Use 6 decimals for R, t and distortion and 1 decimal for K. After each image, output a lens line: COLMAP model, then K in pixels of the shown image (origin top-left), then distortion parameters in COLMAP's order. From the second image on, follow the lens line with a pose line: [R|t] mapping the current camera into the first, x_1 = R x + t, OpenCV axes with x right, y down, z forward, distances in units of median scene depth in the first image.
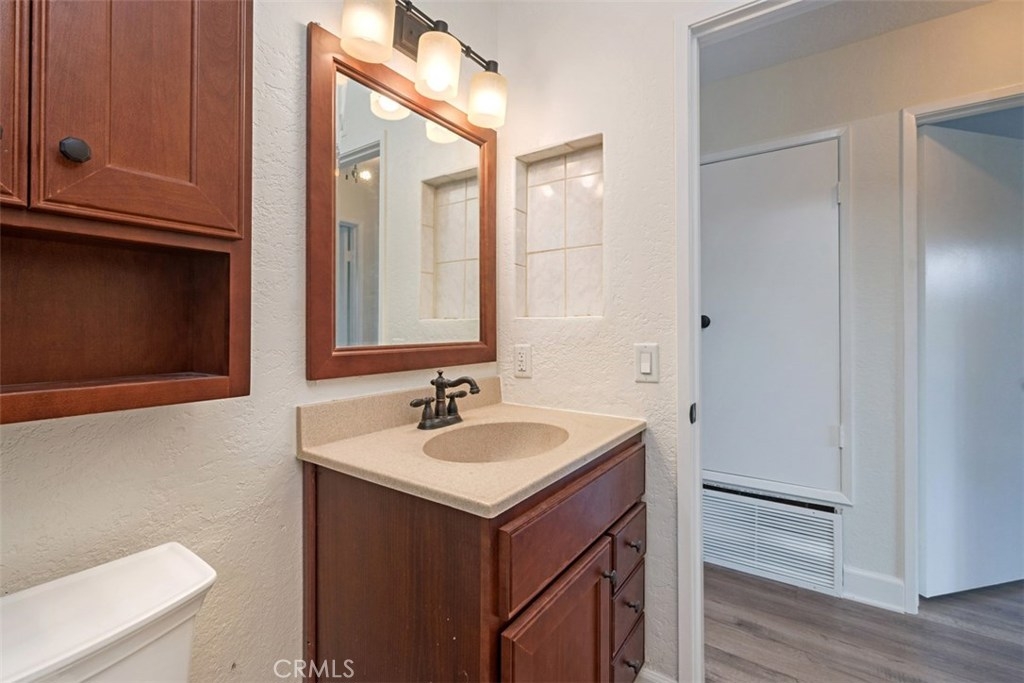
lens RADIAL K [[448.5, 0, 506.8], [0, 448.5, 331.4], [0, 0, 1]] dist [0.001661, 0.000177]
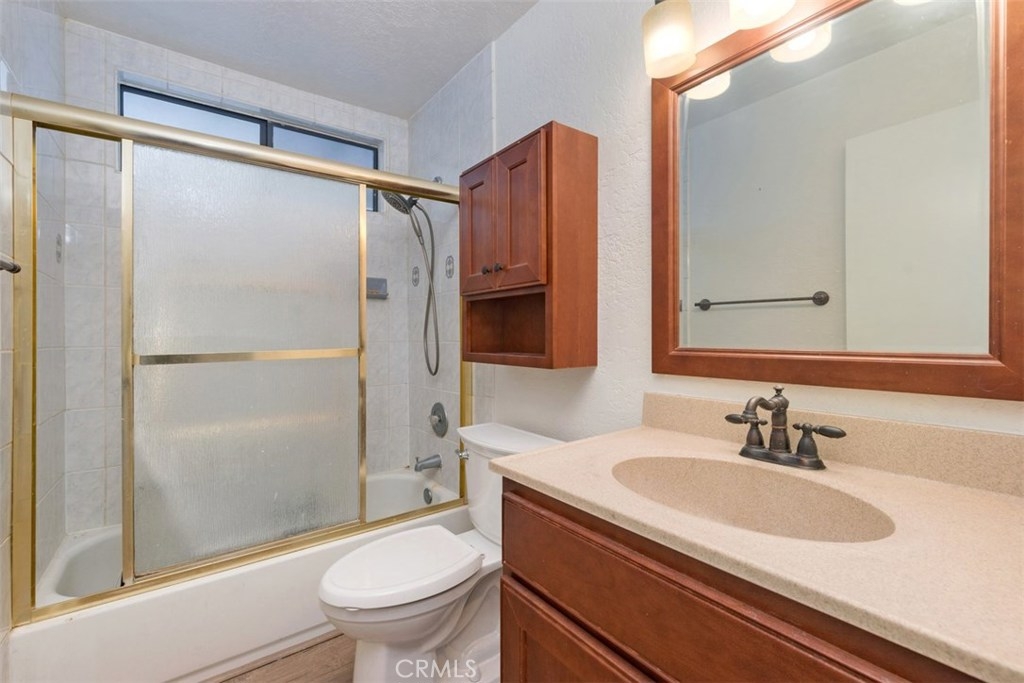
lens RADIAL K [[448.5, 0, 506.8], [0, 448.5, 331.4], [0, 0, 1]] dist [0.001661, 0.000177]
pose [[-0.320188, 0.002075, -0.947352, 0.708315], [0.004465, 0.999990, 0.000681, -0.005708], [0.947343, -0.004012, -0.320194, 0.841286]]
